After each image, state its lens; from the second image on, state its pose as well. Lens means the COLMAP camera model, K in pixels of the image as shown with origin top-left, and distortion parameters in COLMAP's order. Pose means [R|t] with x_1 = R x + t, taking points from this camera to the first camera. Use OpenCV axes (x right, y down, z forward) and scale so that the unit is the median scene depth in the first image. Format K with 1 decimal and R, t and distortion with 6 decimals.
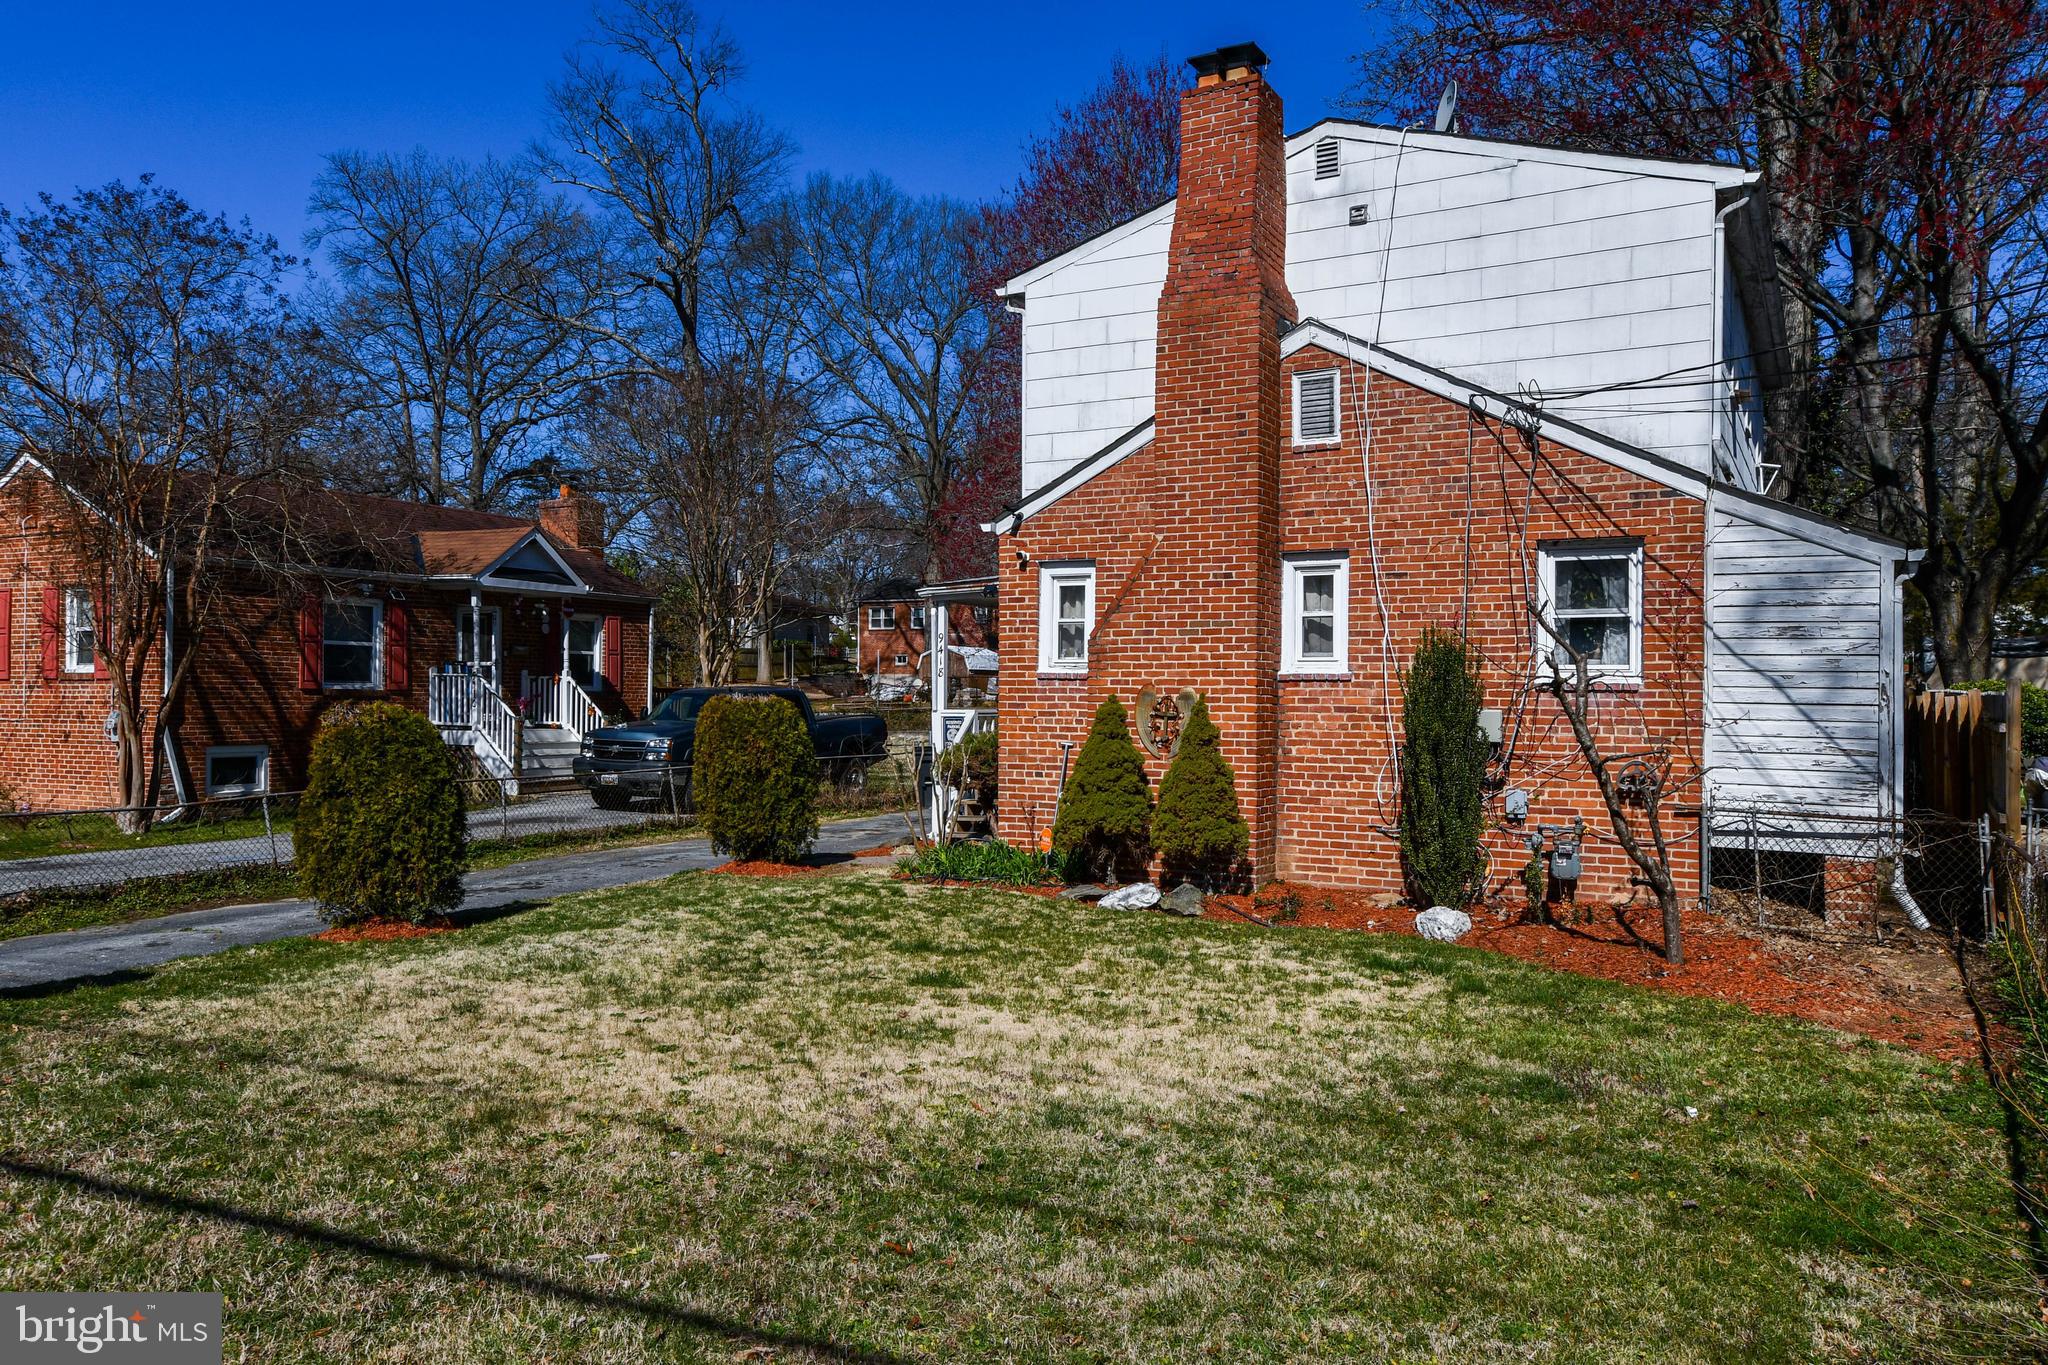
lens RADIAL K [[1516.9, 0, 1024.0], [0, 1516.9, 682.5], [0, 0, 1]] dist [0.060234, 0.031881]
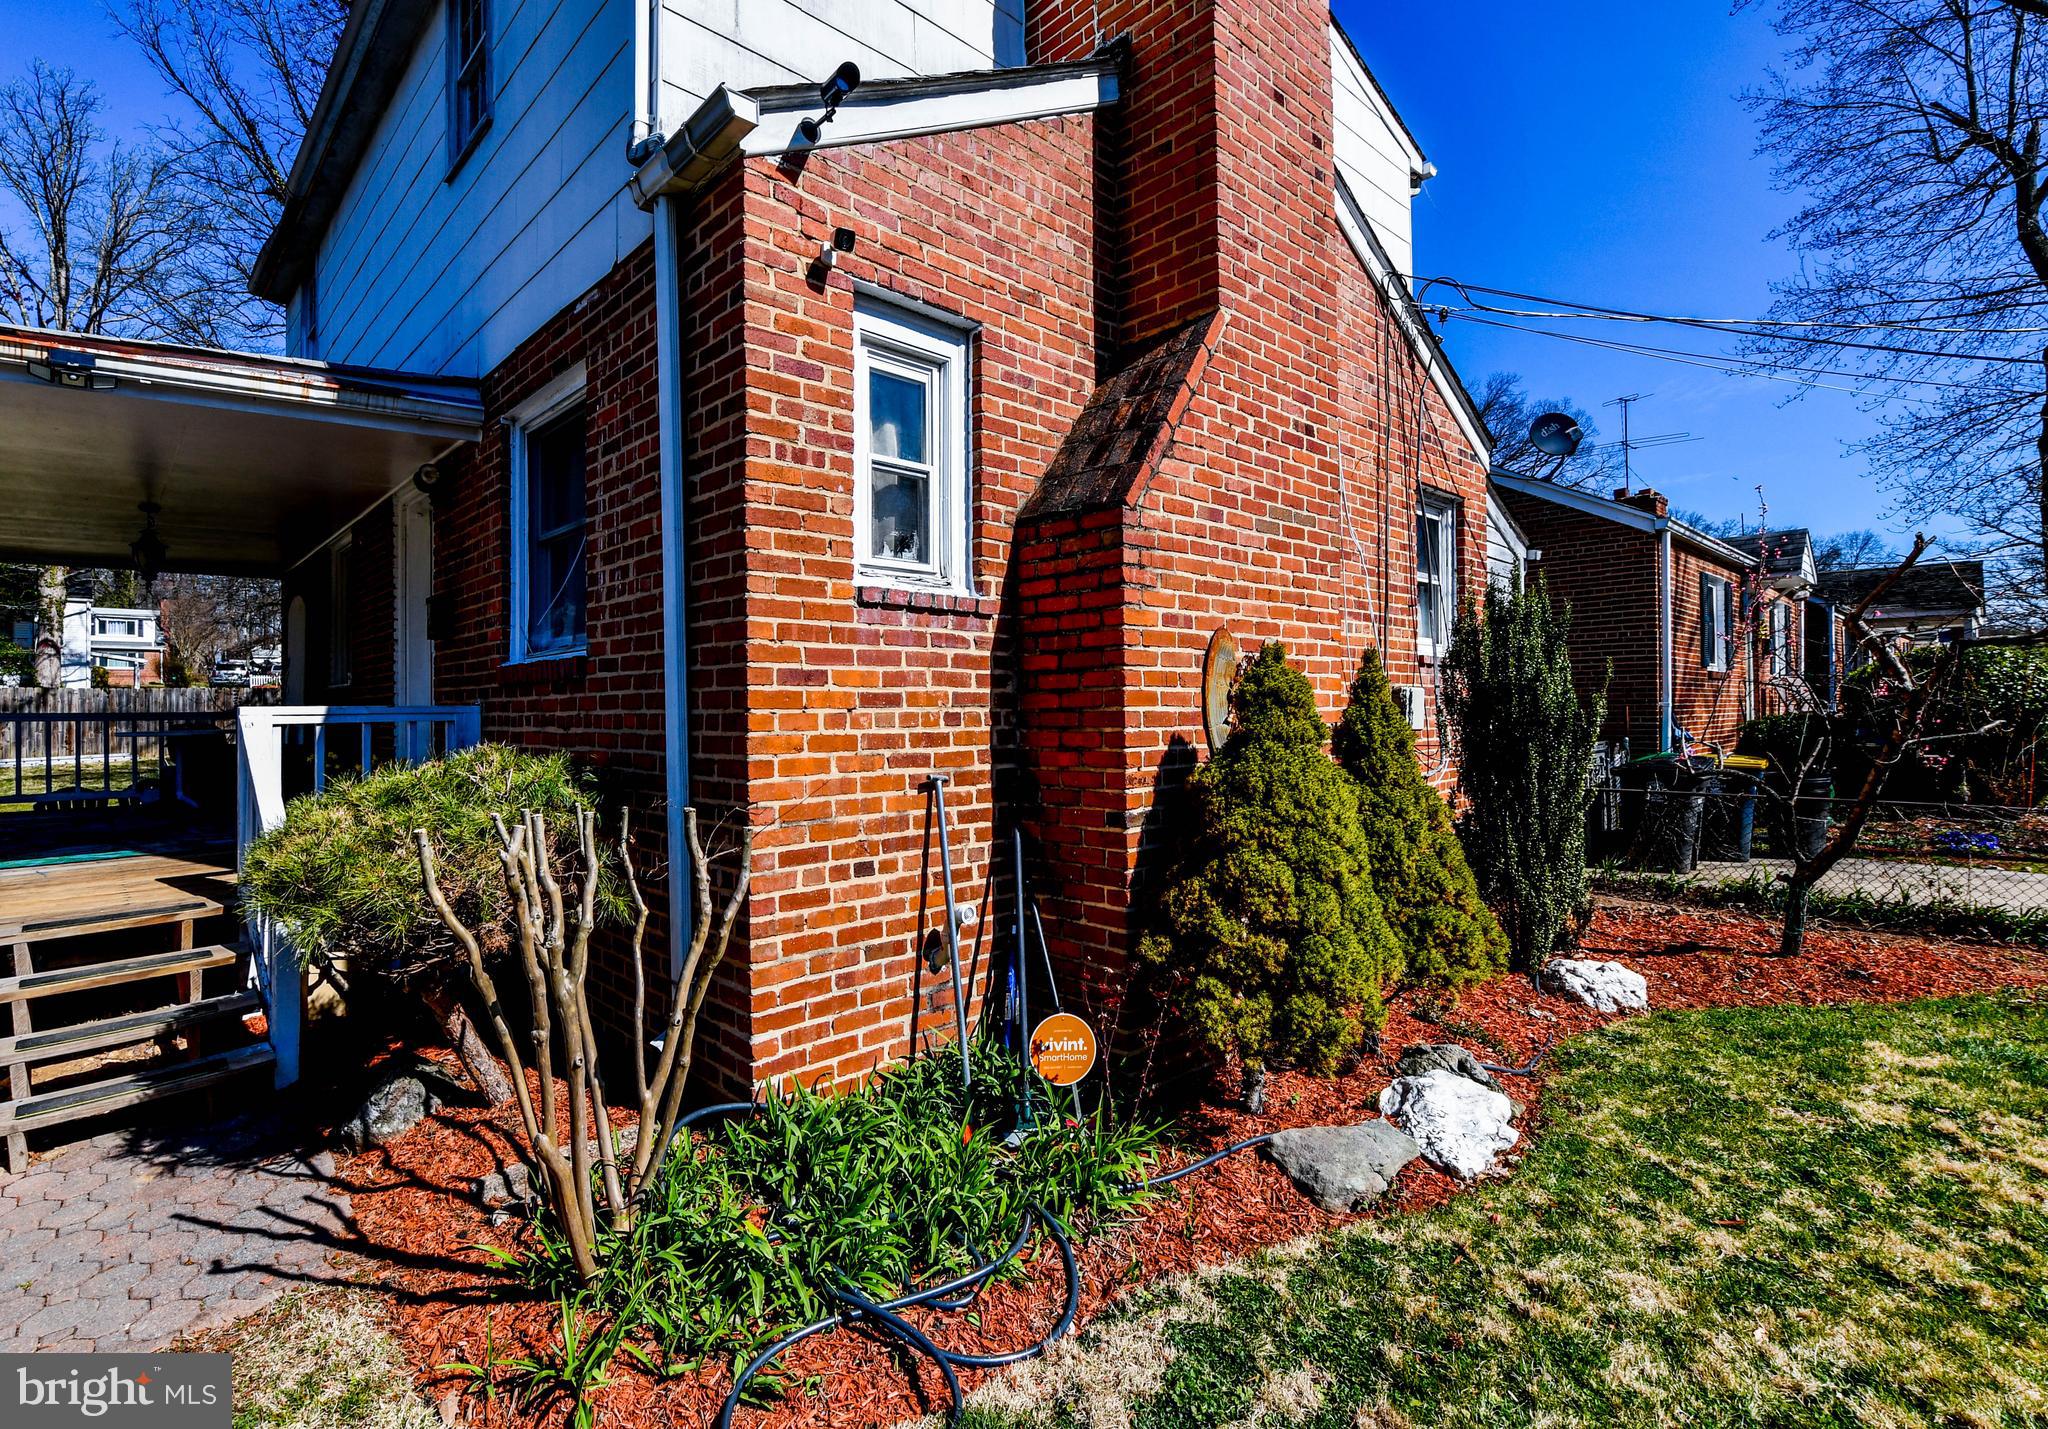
lens RADIAL K [[977.0, 0, 960.8], [0, 977.0, 698.2], [0, 0, 1]] dist [-0.008093, 0.000230]
pose [[0.333517, 0.003808, 0.942736, -0.221641], [0.001813, 0.999987, -0.004681, 0.023351], [-0.942742, 0.003270, 0.333506, 0.991591]]
